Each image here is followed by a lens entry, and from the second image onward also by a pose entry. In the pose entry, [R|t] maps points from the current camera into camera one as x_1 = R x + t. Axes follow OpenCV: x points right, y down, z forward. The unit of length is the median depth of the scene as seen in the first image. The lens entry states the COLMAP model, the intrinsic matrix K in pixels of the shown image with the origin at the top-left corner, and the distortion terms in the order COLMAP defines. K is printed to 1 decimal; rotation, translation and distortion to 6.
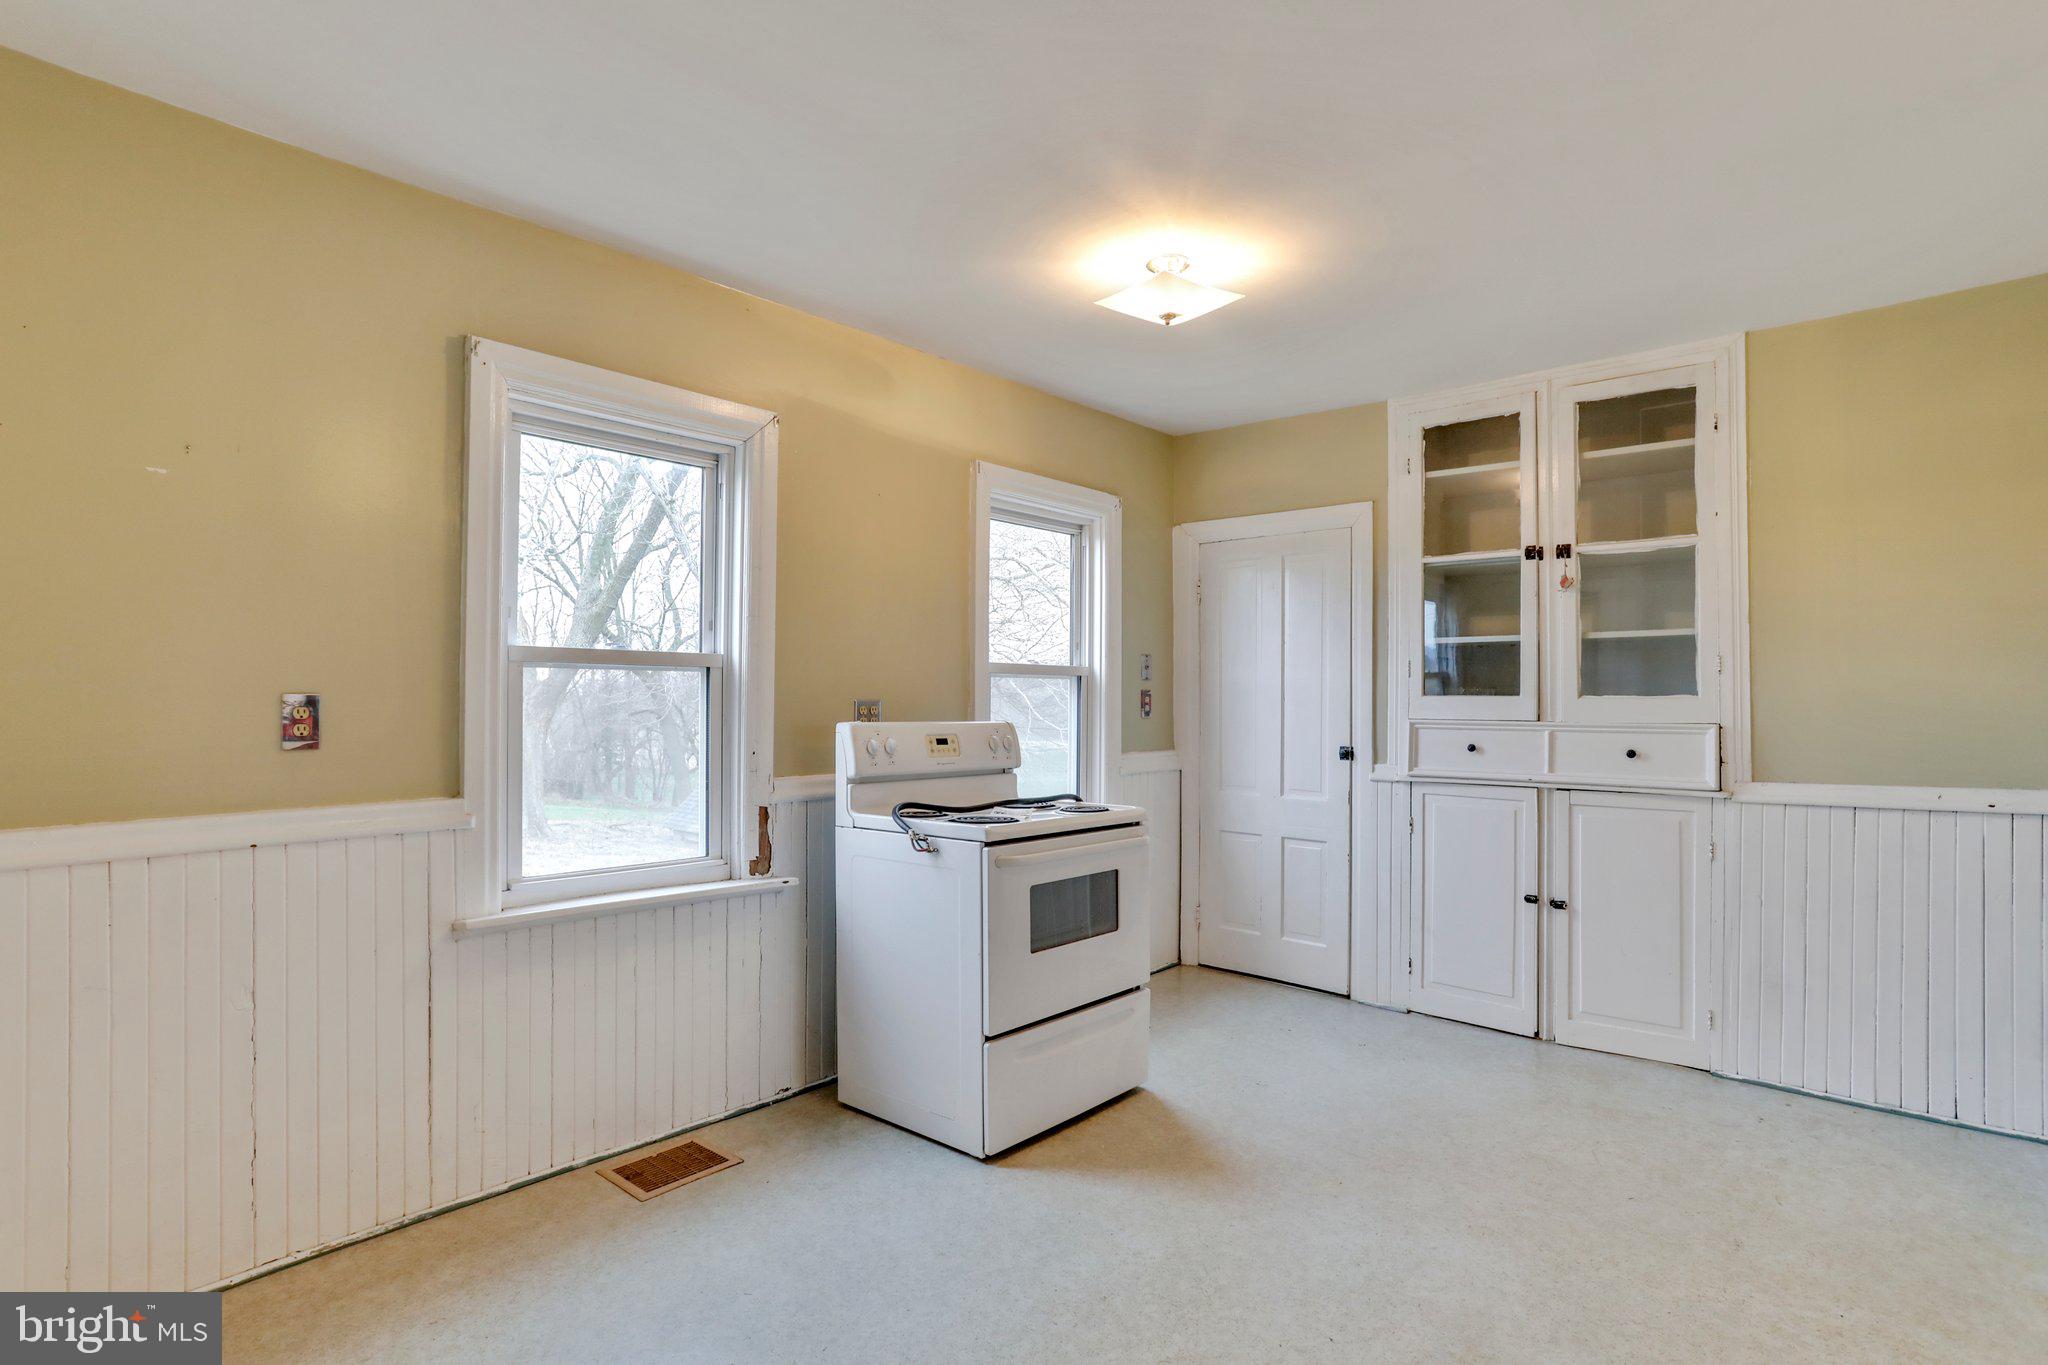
lens RADIAL K [[1016.3, 0, 1032.4], [0, 1016.3, 697.8], [0, 0, 1]] dist [-0.030614, 0.014495]
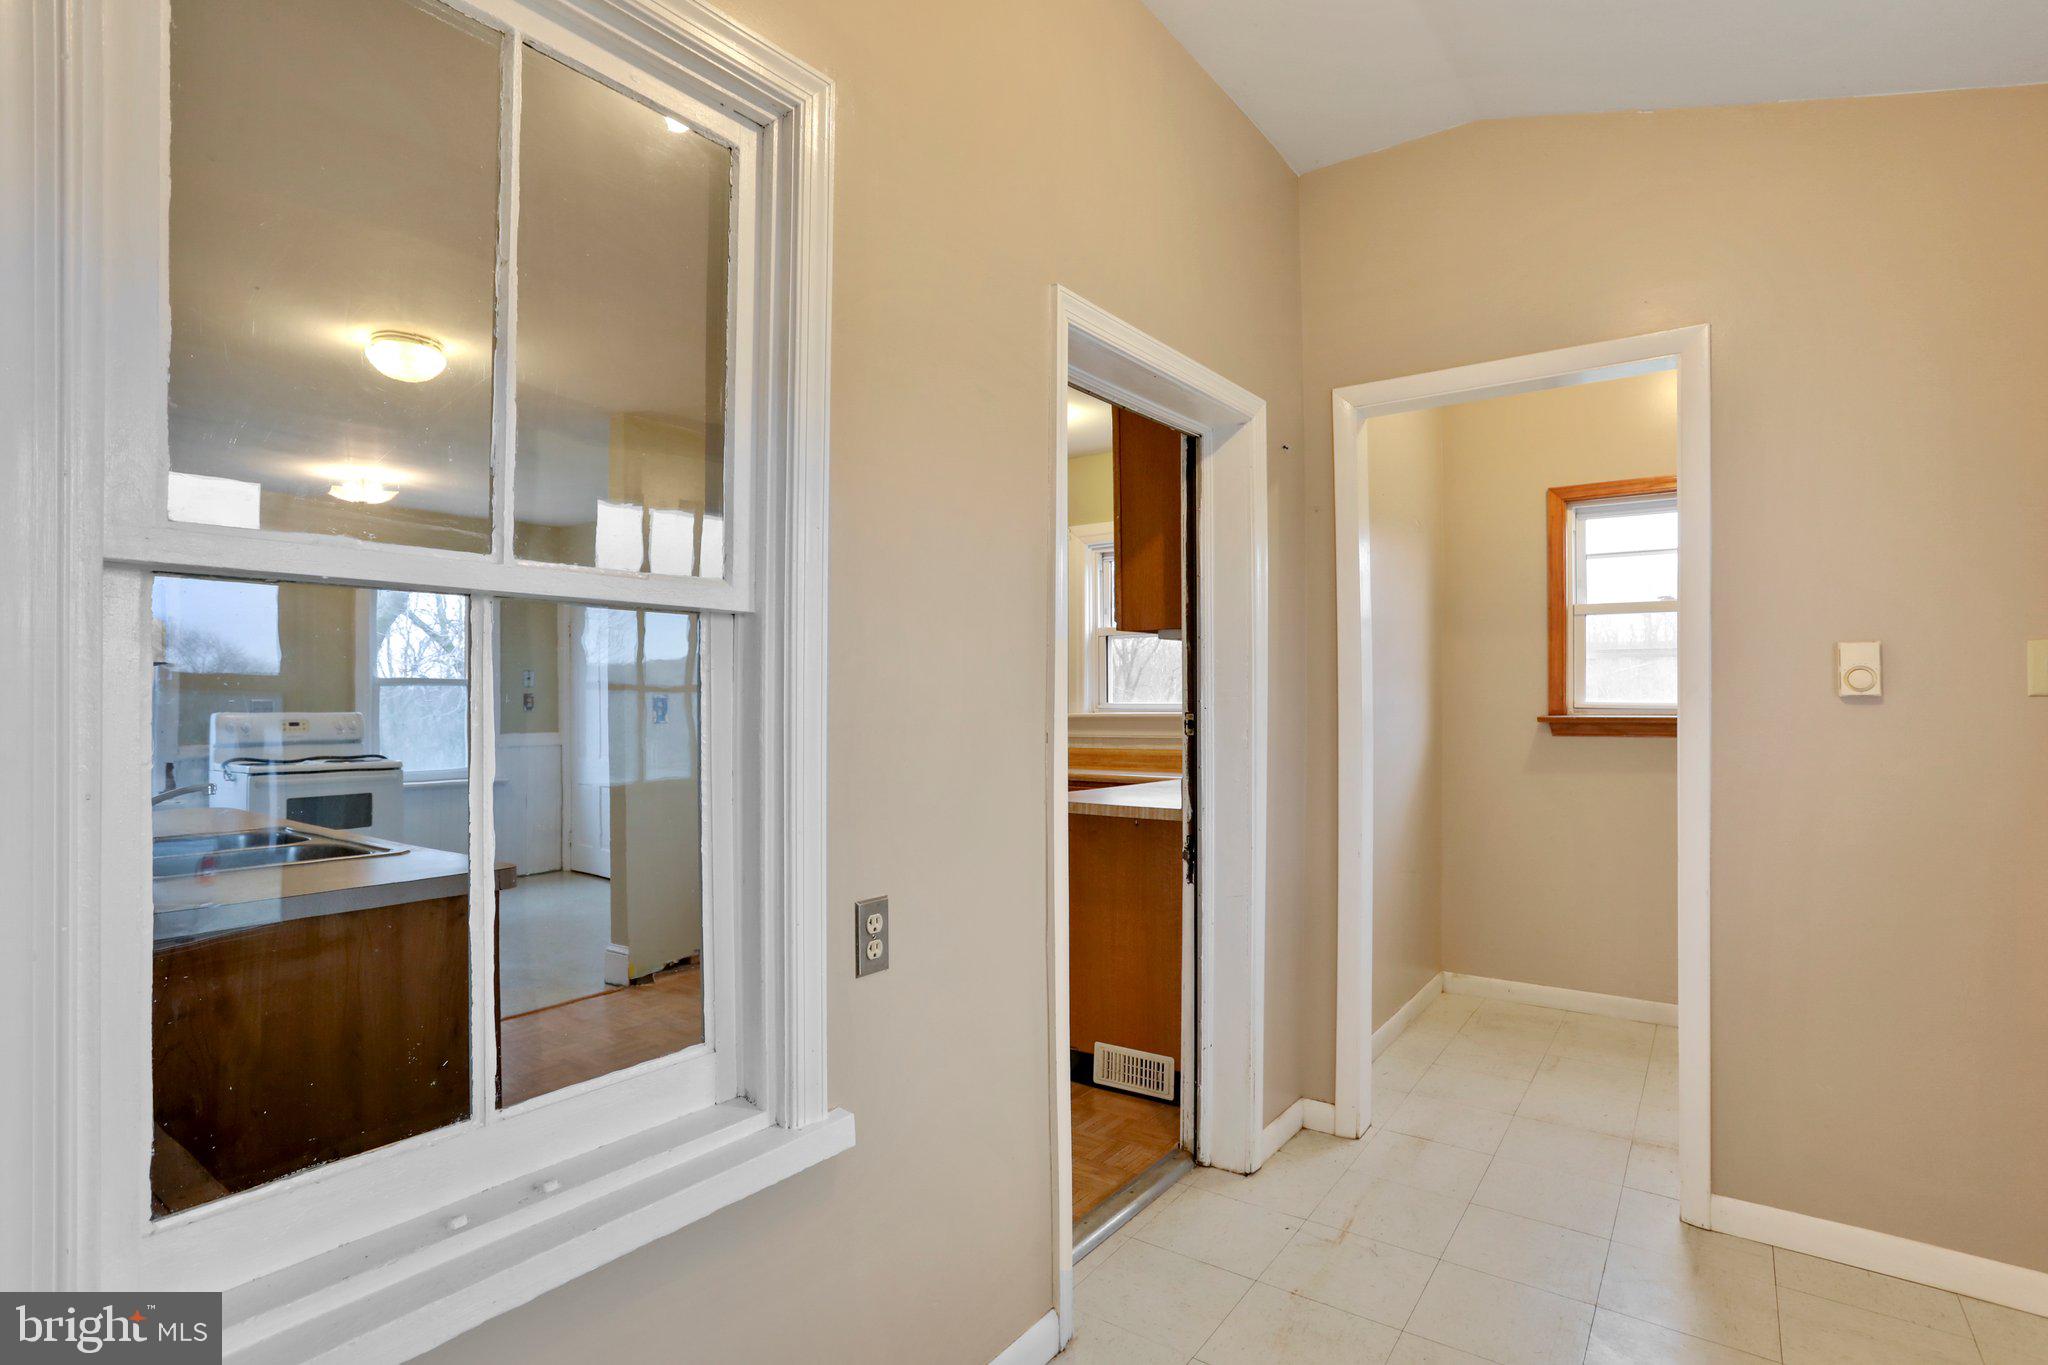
lens RADIAL K [[1016.3, 0, 1030.9], [0, 1016.3, 696.0], [0, 0, 1]] dist [-0.030614, 0.014495]
pose [[0.997999, -0.004682, 0.063048, 1.069905], [0.004639, 0.999989, 0.000826, -0.001797], [-0.063051, -0.000532, 0.998010, -0.821590]]
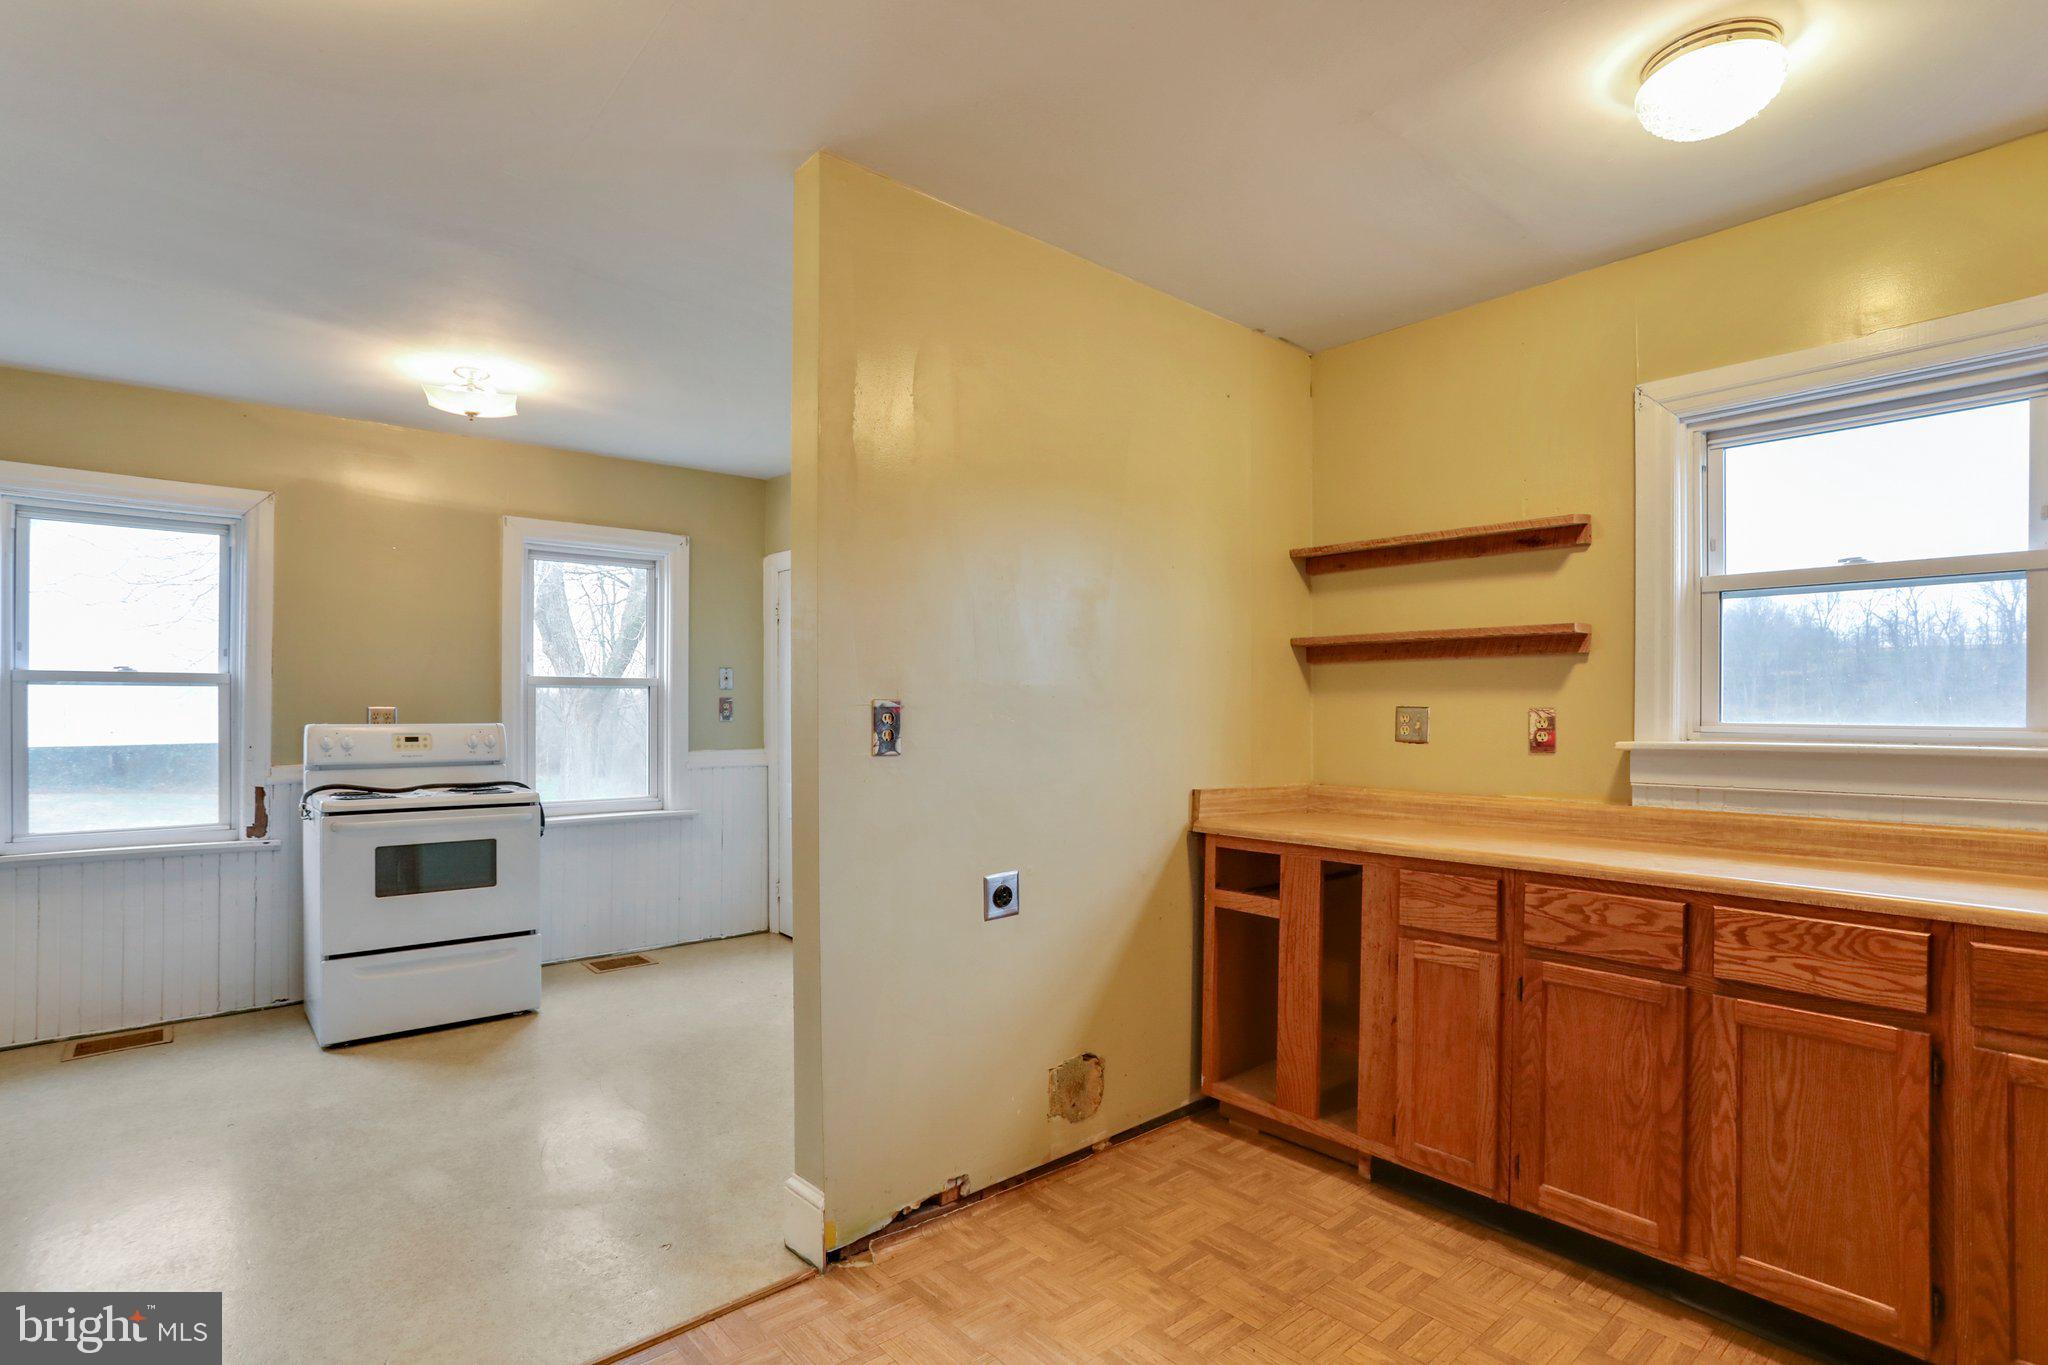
lens RADIAL K [[1016.3, 0, 1058.2], [0, 1016.3, 696.9], [0, 0, 1]] dist [-0.030614, 0.014495]
pose [[0.991214, -0.000711, -0.132263, 0.882678], [0.000283, 0.999995, -0.003251, -0.006315], [0.132265, 0.003185, 0.991209, -0.158967]]
